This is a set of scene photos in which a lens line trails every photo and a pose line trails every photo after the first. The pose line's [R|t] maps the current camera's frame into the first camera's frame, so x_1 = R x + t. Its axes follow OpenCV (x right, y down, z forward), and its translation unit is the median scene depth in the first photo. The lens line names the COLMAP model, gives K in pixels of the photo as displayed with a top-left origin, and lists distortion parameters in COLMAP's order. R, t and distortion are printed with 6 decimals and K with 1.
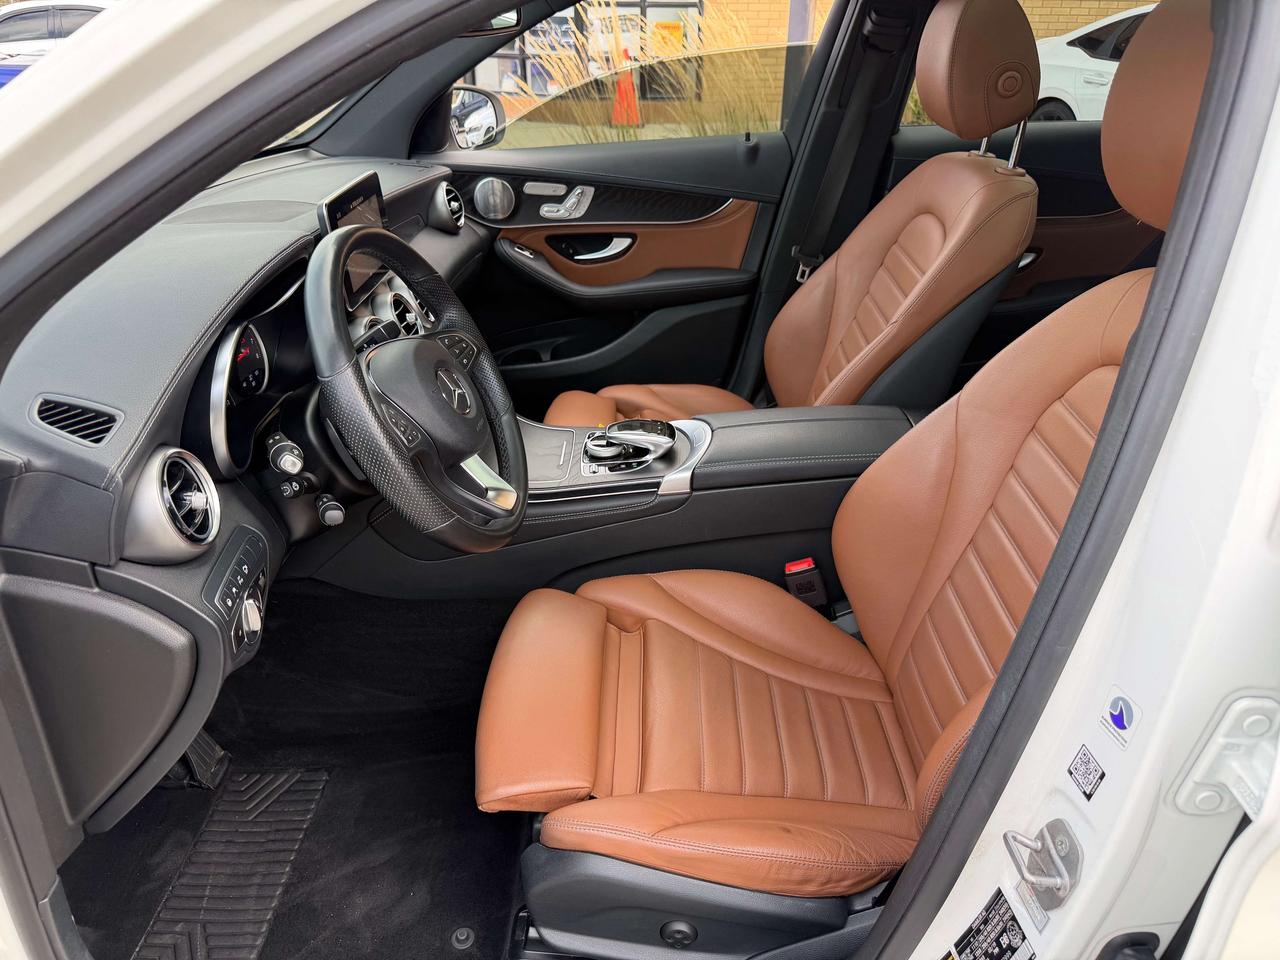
lens RADIAL K [[917.2, 0, 644.3], [0, 917.2, 481.9], [0, 0, 1]] dist [0.012523, -0.025245]
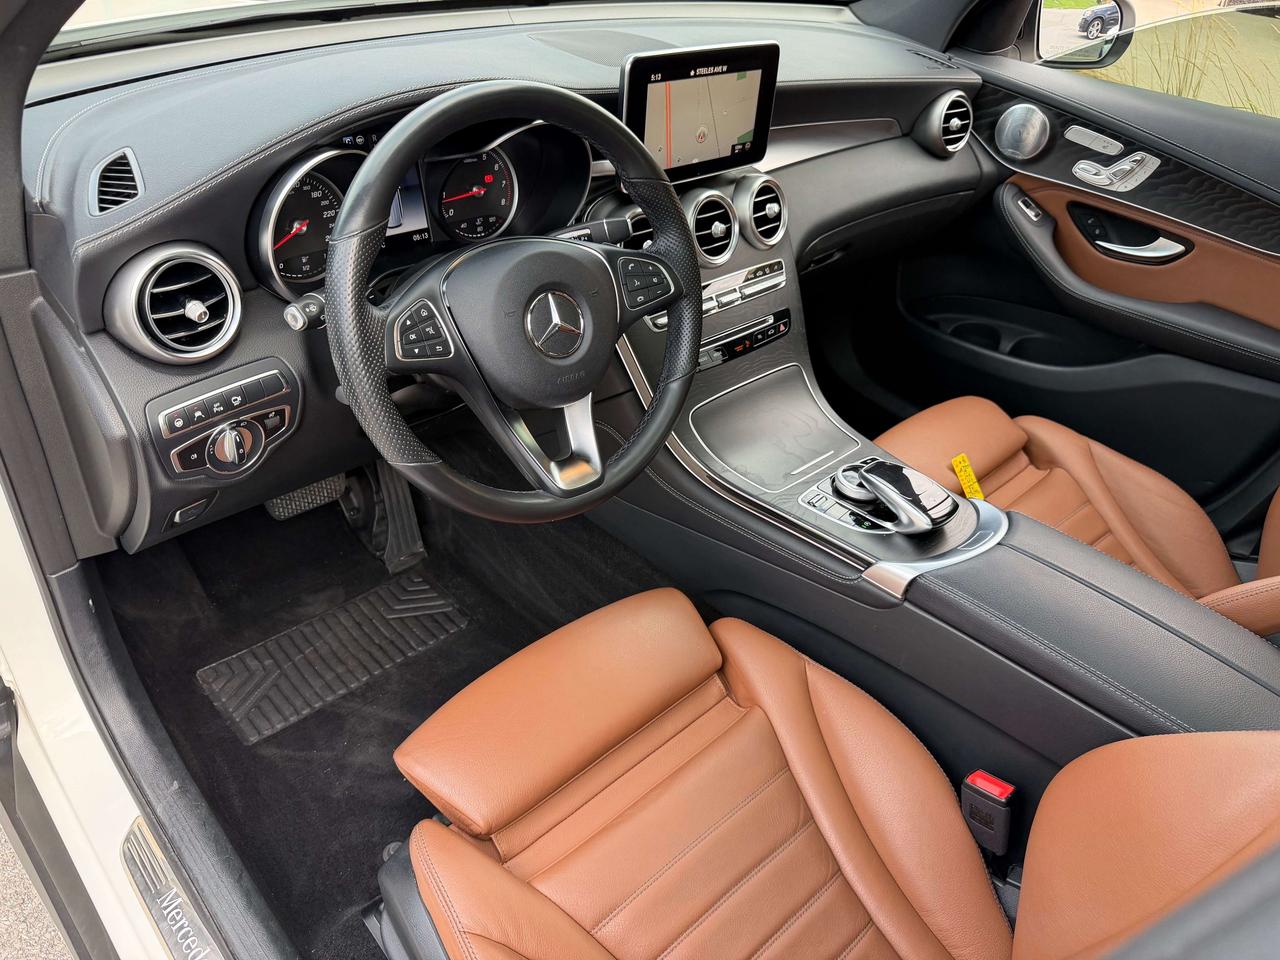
lens RADIAL K [[917.2, 0, 634.4], [0, 917.2, 472.9], [0, 0, 1]] dist [0.012523, -0.025245]
pose [[0.687867, 0.500703, -0.525486, 0.219812], [-0.441478, 0.863272, 0.244659, -0.147001], [0.576139, 0.063698, 0.814866, 0.283274]]
